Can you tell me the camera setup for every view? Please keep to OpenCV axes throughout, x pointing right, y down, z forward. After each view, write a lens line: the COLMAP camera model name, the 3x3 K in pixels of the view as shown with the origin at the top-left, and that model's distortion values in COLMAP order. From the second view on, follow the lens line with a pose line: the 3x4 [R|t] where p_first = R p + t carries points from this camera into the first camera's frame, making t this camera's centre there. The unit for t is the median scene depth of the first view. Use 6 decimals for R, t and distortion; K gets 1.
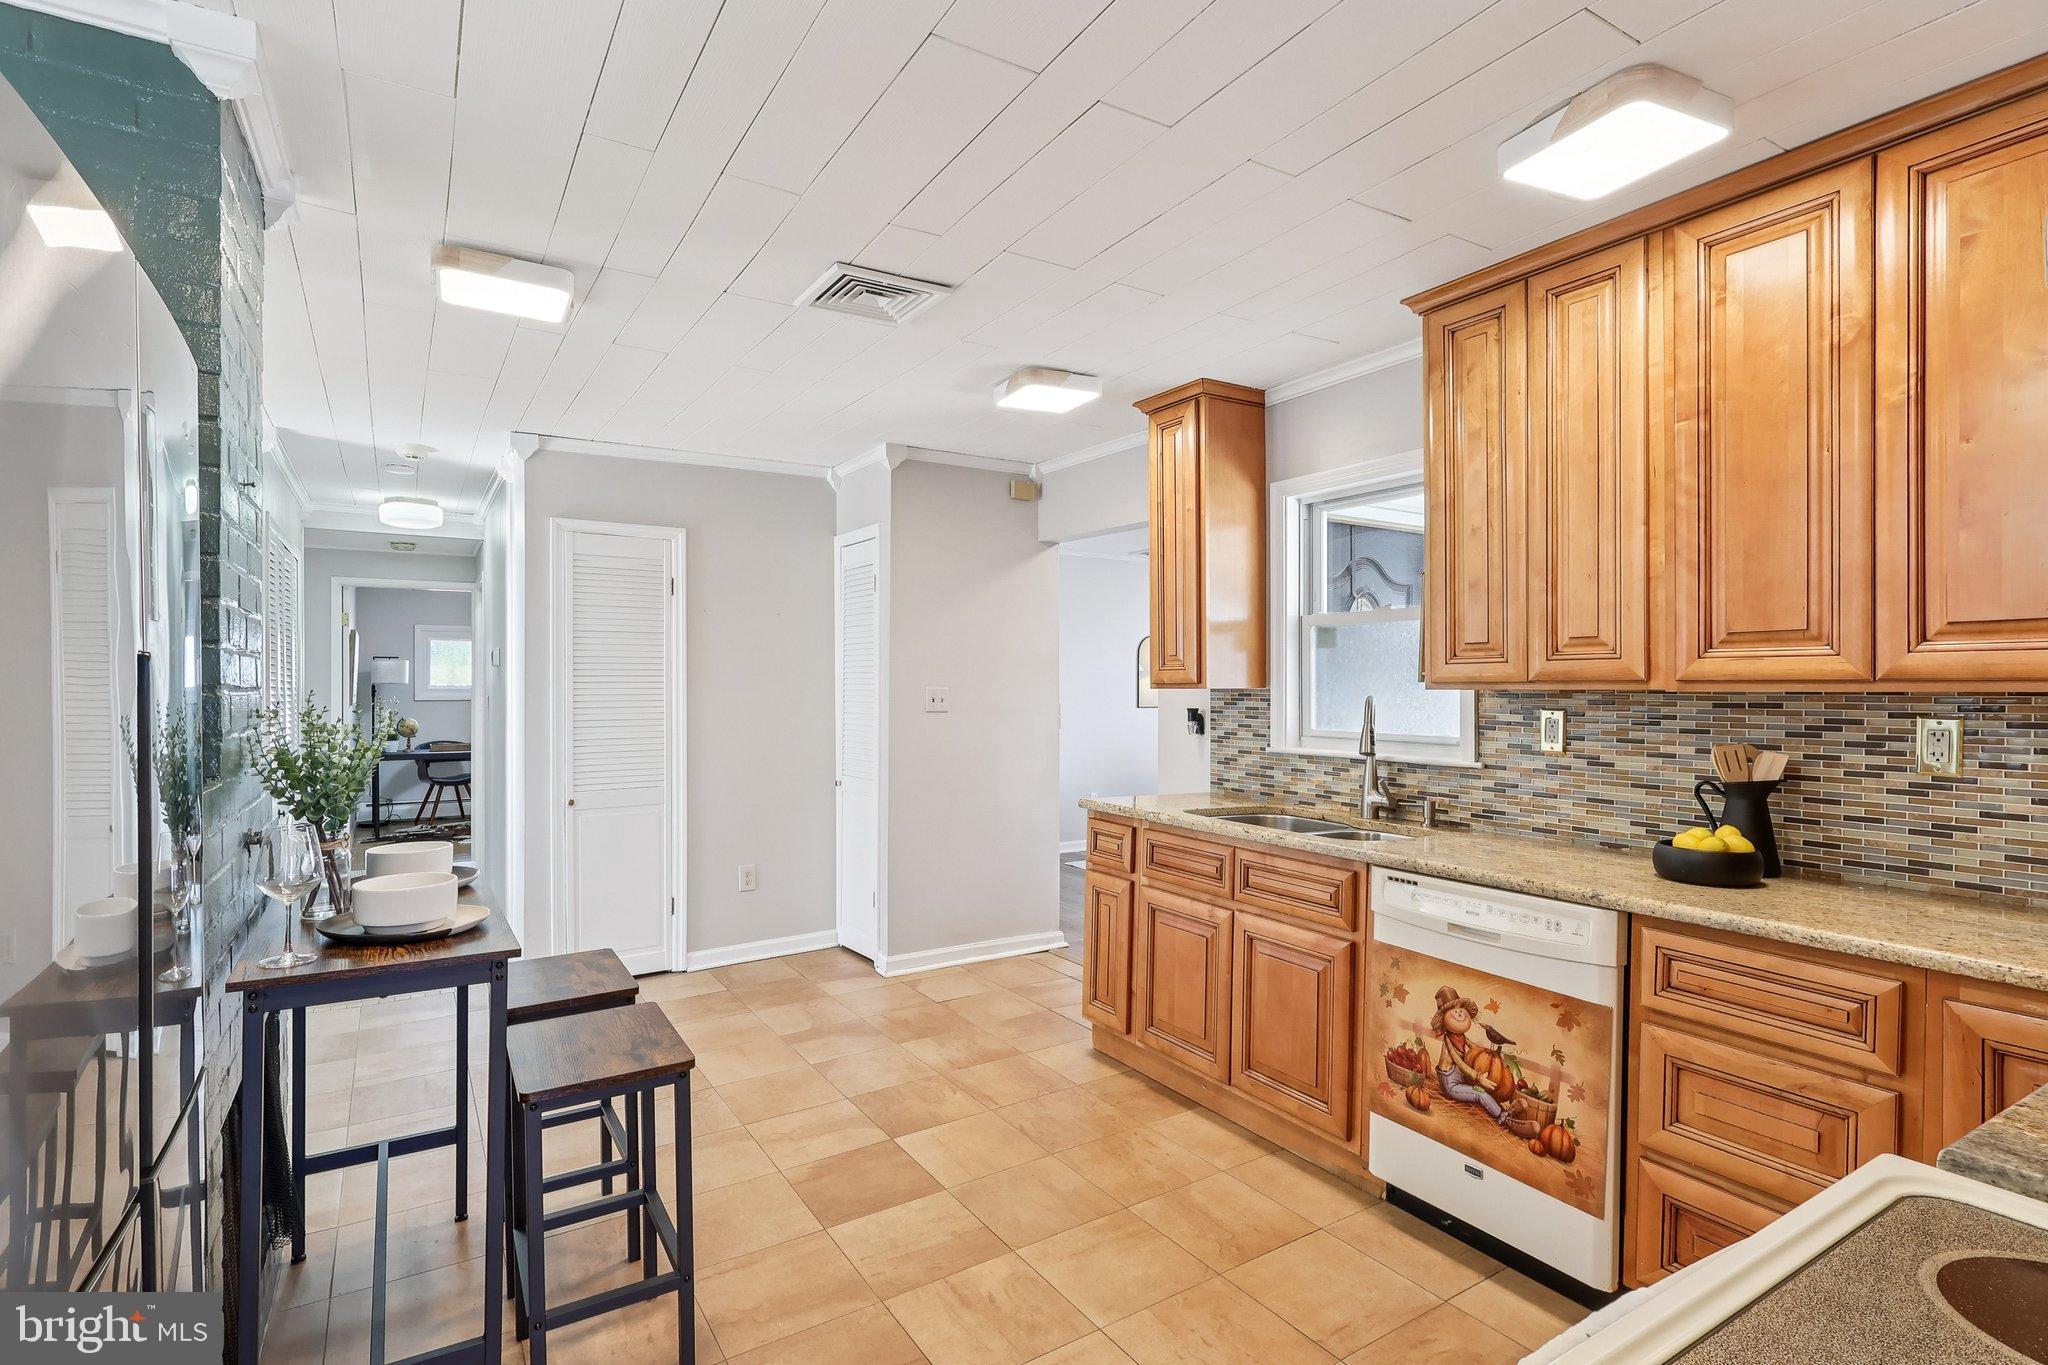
lens RADIAL K [[987.0, 0, 1029.3], [0, 987.0, 683.3], [0, 0, 1]] dist [0.001244, 0.000117]
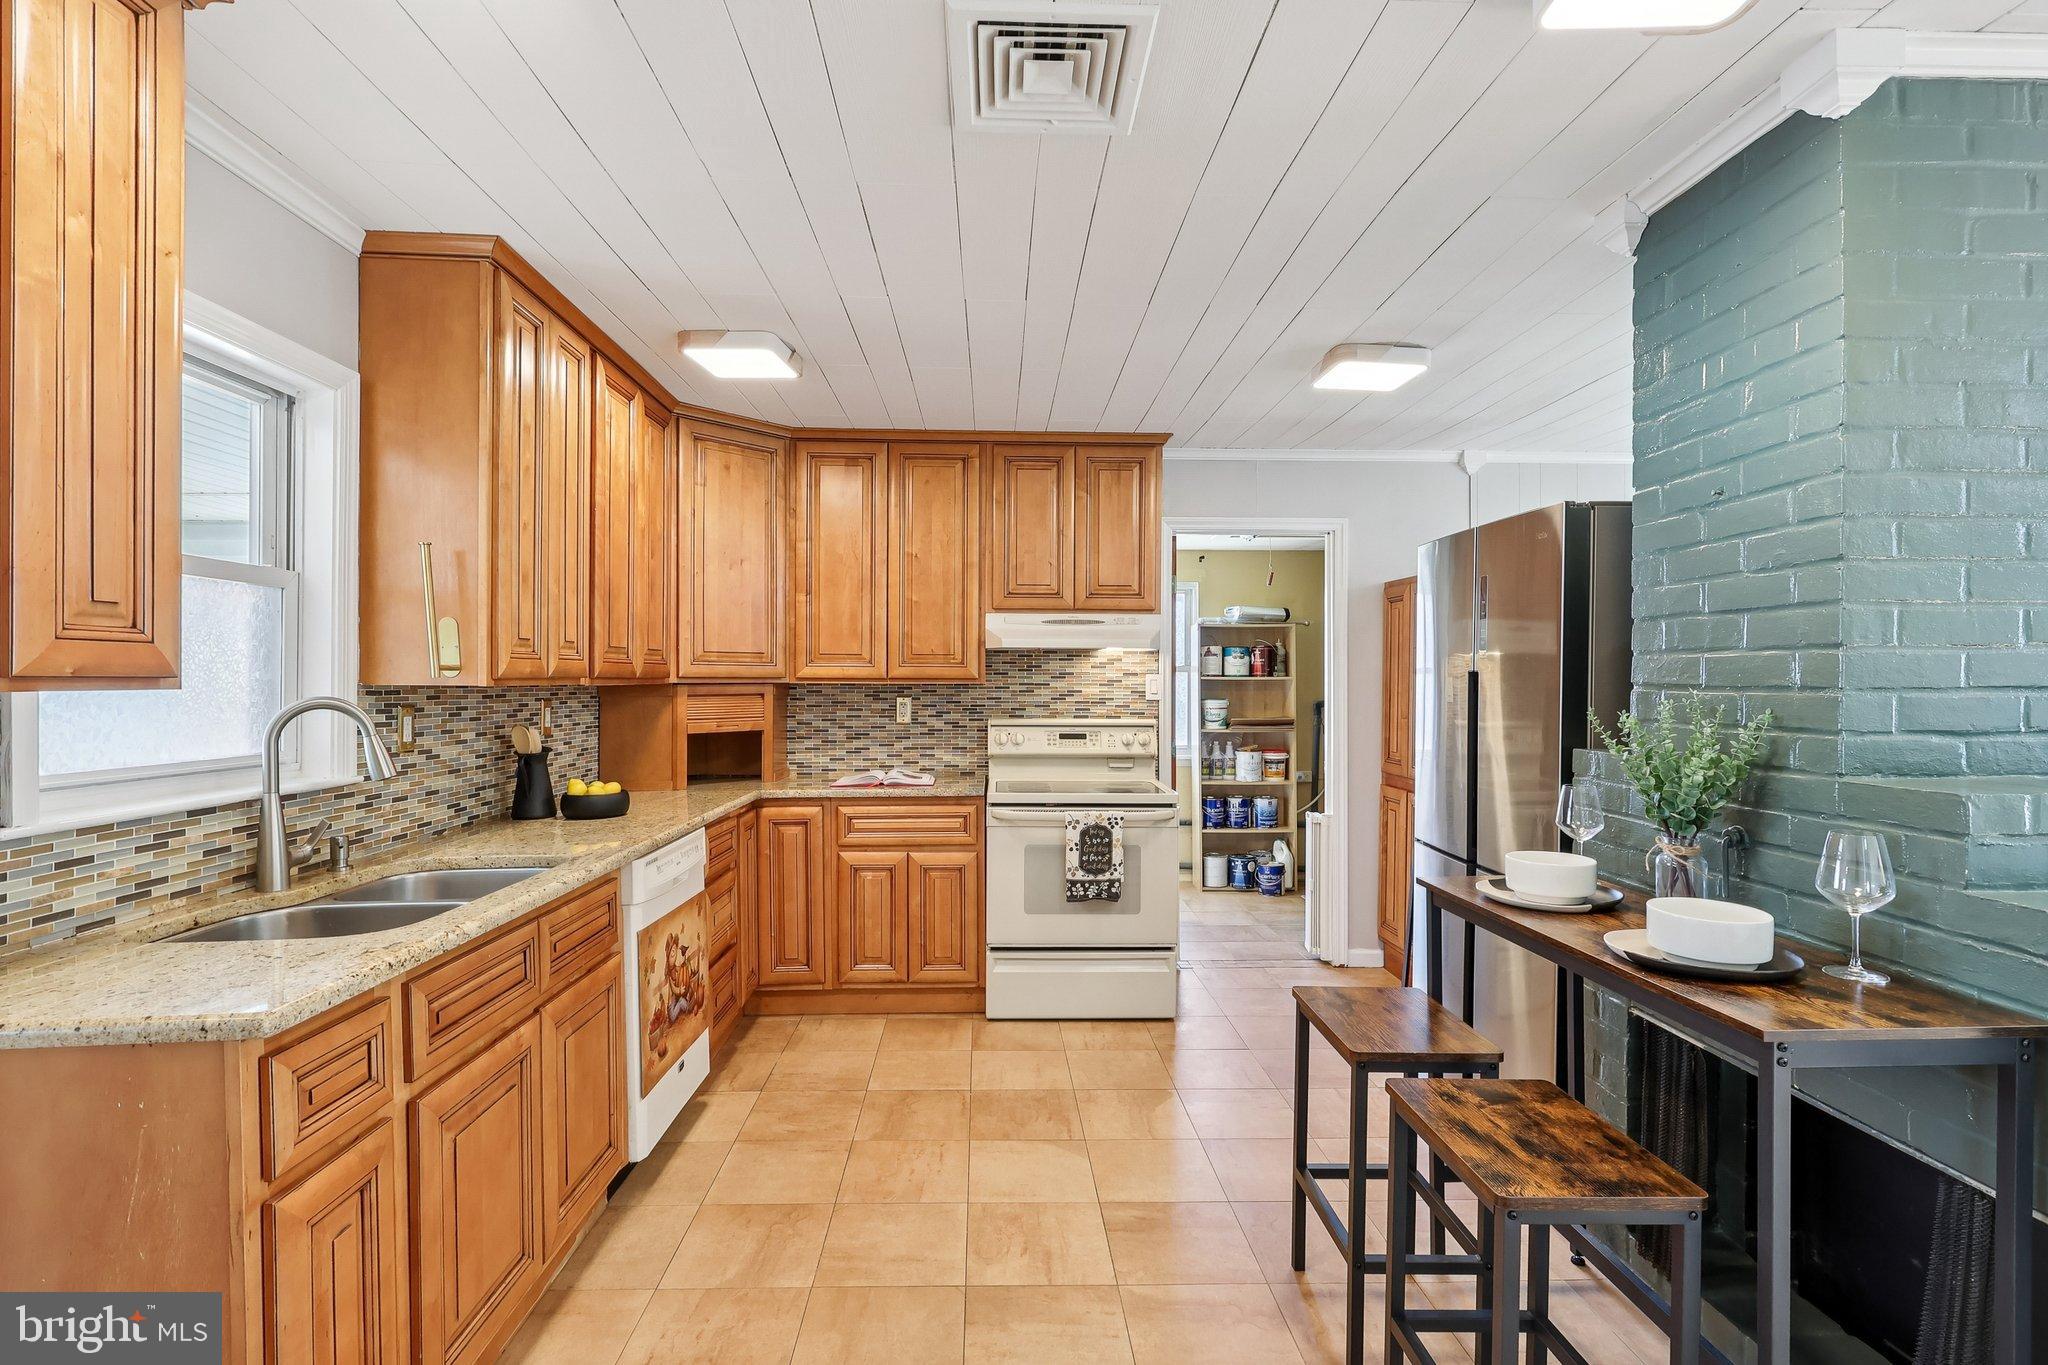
lens RADIAL K [[965.8, 0, 1023.9], [0, 965.8, 685.9], [0, 0, 1]] dist [0.001381, 0.001369]
pose [[-0.862664, 0.000968, 0.505776, -0.459383], [0.003823, 0.999982, 0.004608, 0.005143], [-0.505762, 0.005909, -0.862653, 1.537090]]
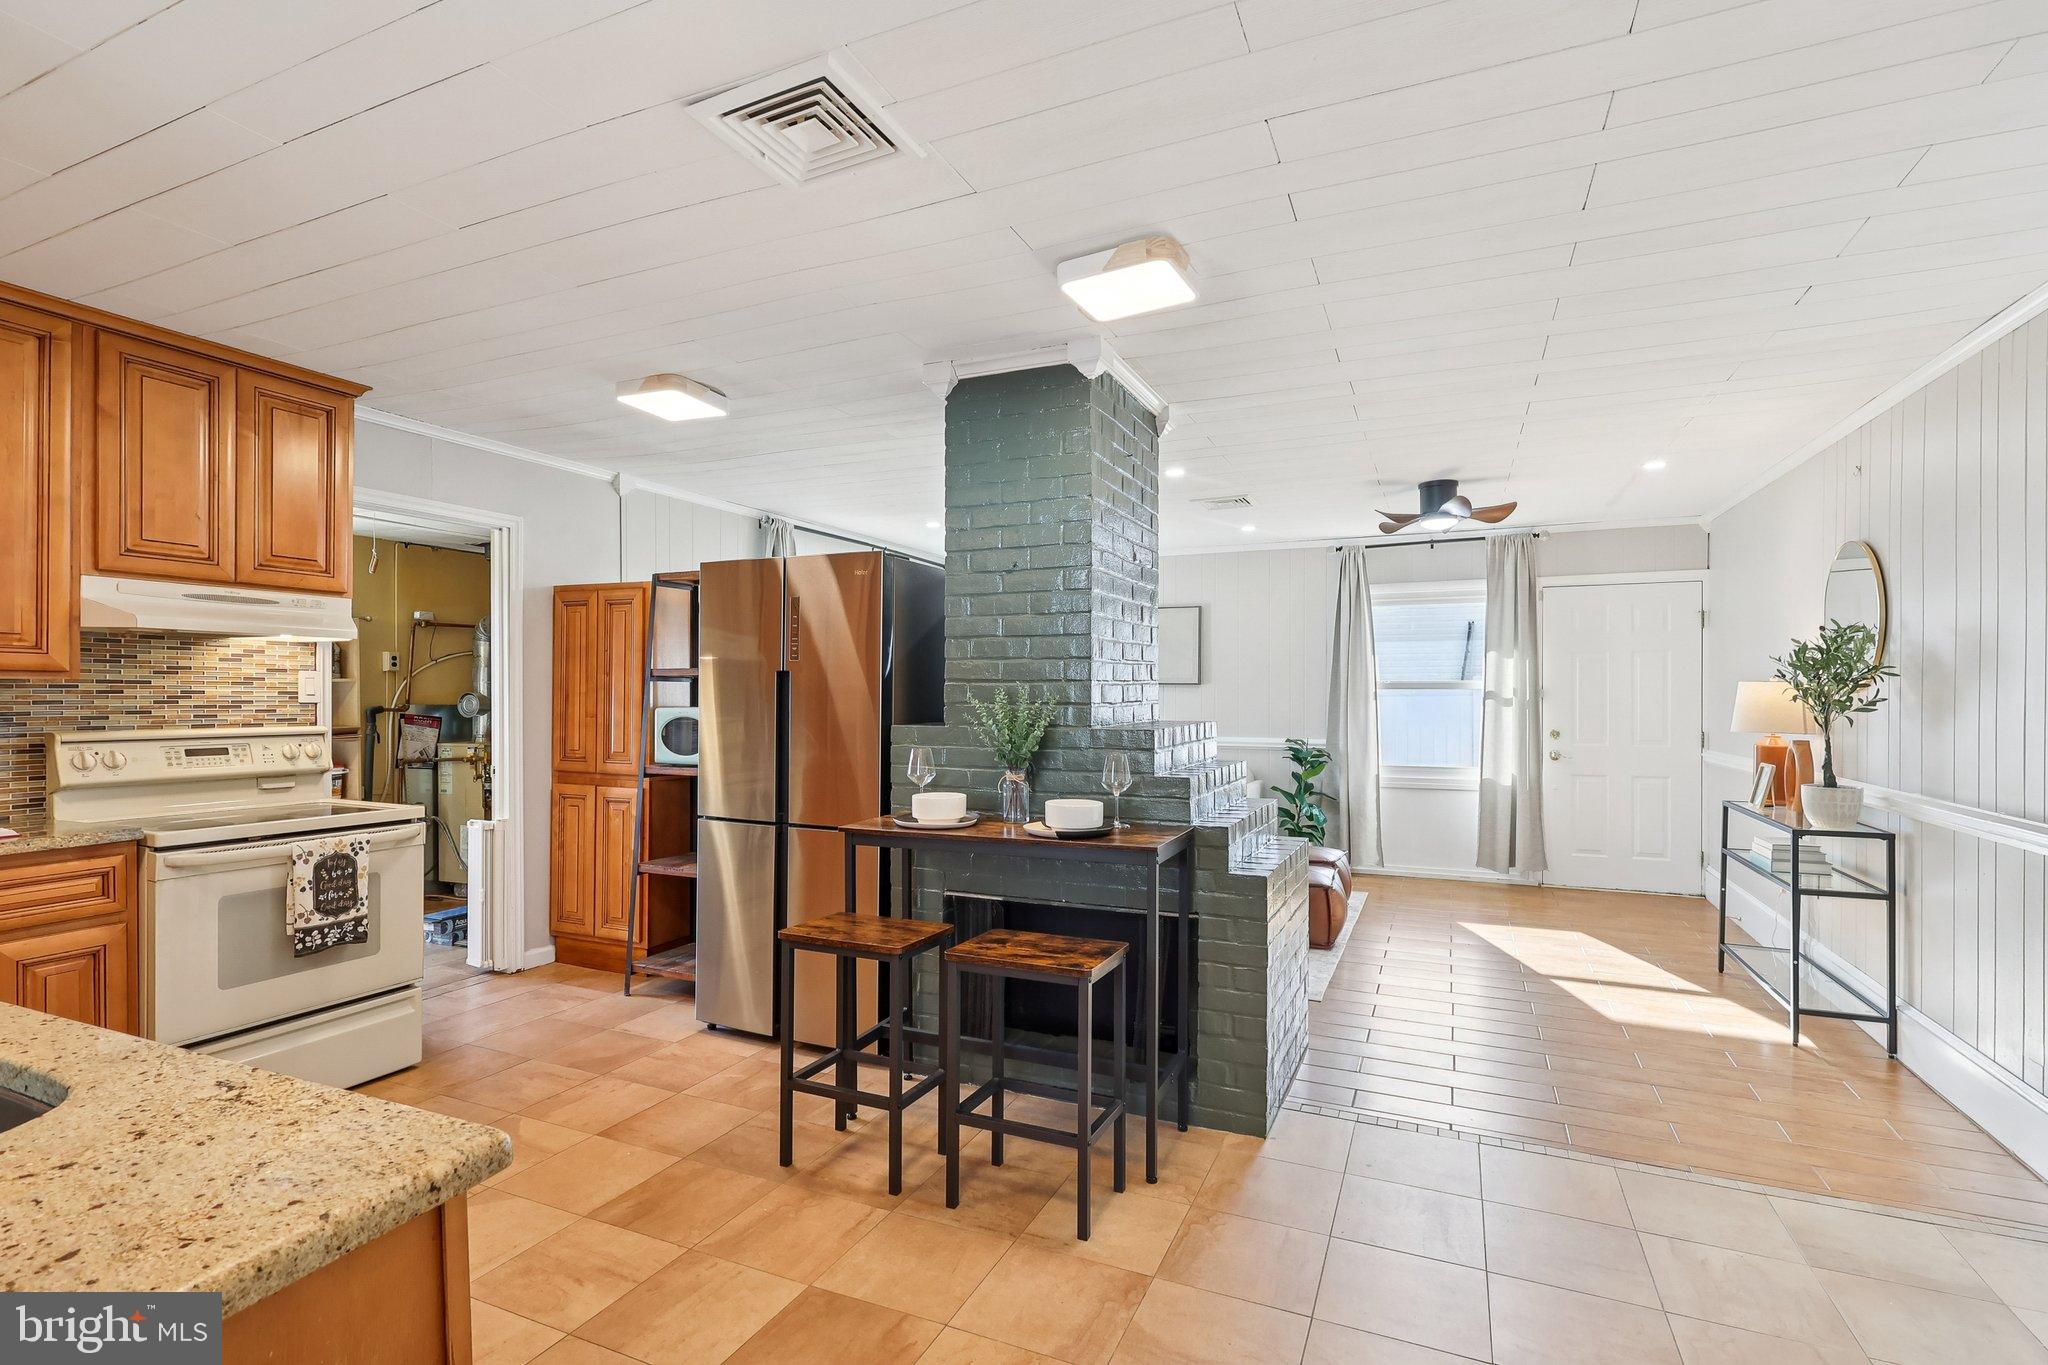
lens RADIAL K [[965.8, 0, 1021.0], [0, 965.8, 689.9], [0, 0, 1]] dist [0.001381, 0.001369]
pose [[-0.835328, 0.002769, -0.549745, 0.098662], [0.002898, 0.999996, 0.000634, 0.022195], [0.549744, -0.001063, -0.835332, 1.665256]]
